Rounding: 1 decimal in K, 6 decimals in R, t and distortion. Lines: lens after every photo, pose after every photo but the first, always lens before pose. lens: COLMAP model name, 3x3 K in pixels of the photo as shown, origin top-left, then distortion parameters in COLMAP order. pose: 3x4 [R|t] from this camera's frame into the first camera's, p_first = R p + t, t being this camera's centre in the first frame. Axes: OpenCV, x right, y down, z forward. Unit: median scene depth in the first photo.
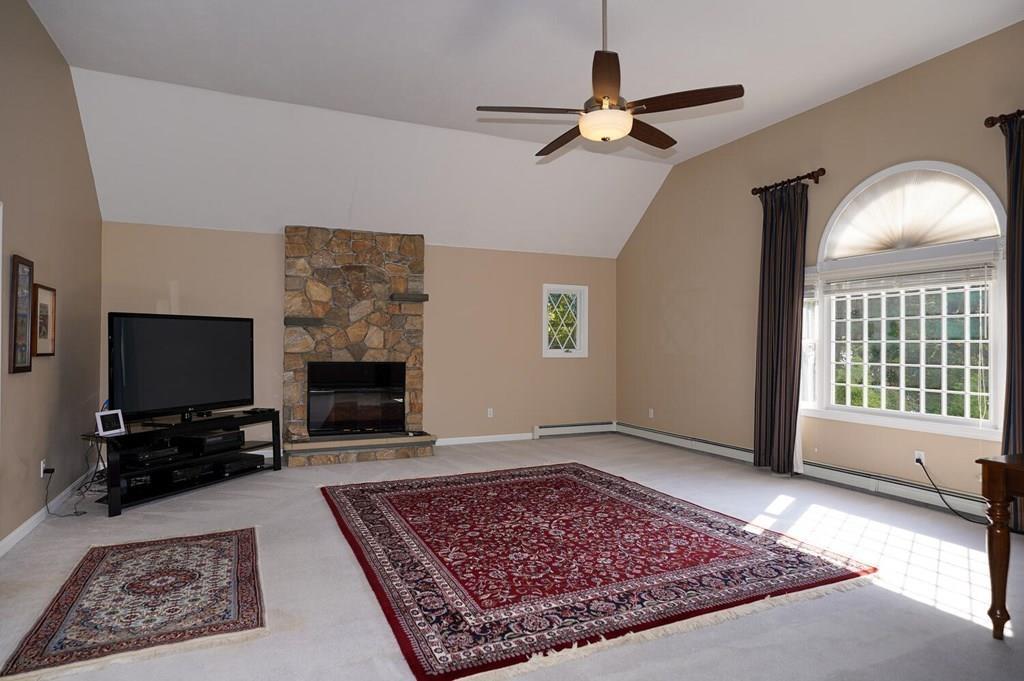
lens RADIAL K [[573.6, 0, 519.6], [0, 573.6, 344.4], [0, 0, 1]] dist [-0.020079, 0.017733]
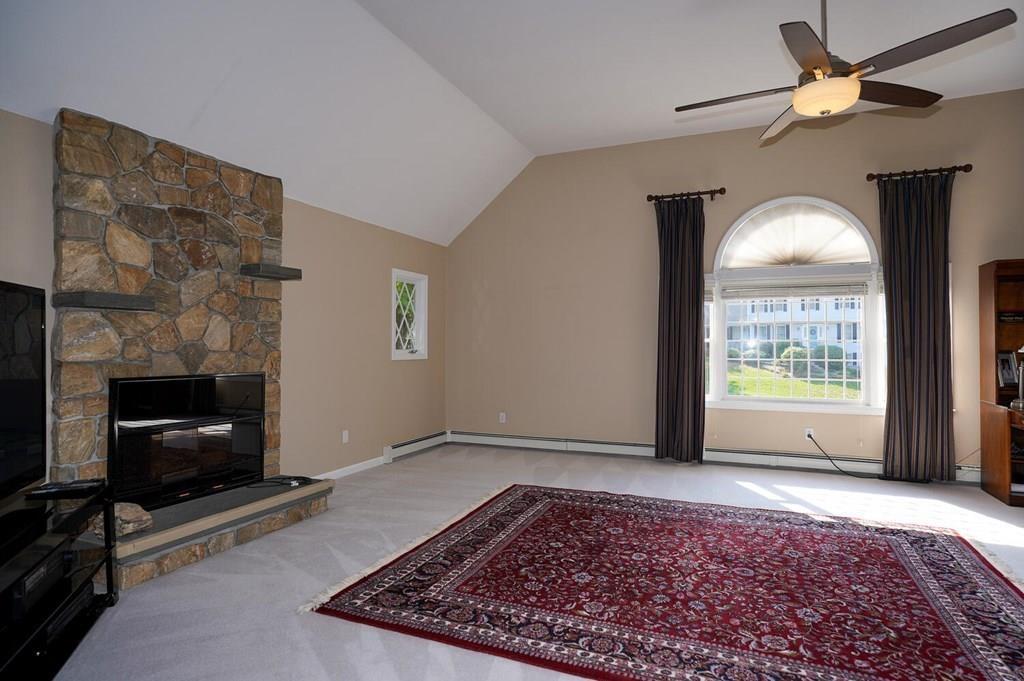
lens RADIAL K [[561.6, 0, 509.5], [0, 561.6, 340.0], [0, 0, 1]] dist [-0.017335, 0.016060]
pose [[0.748322, 0.001077, 0.663335, -0.629361], [0.002004, 0.999990, -0.003885, -0.003402], [-0.663333, 0.004237, 0.748312, 0.536647]]
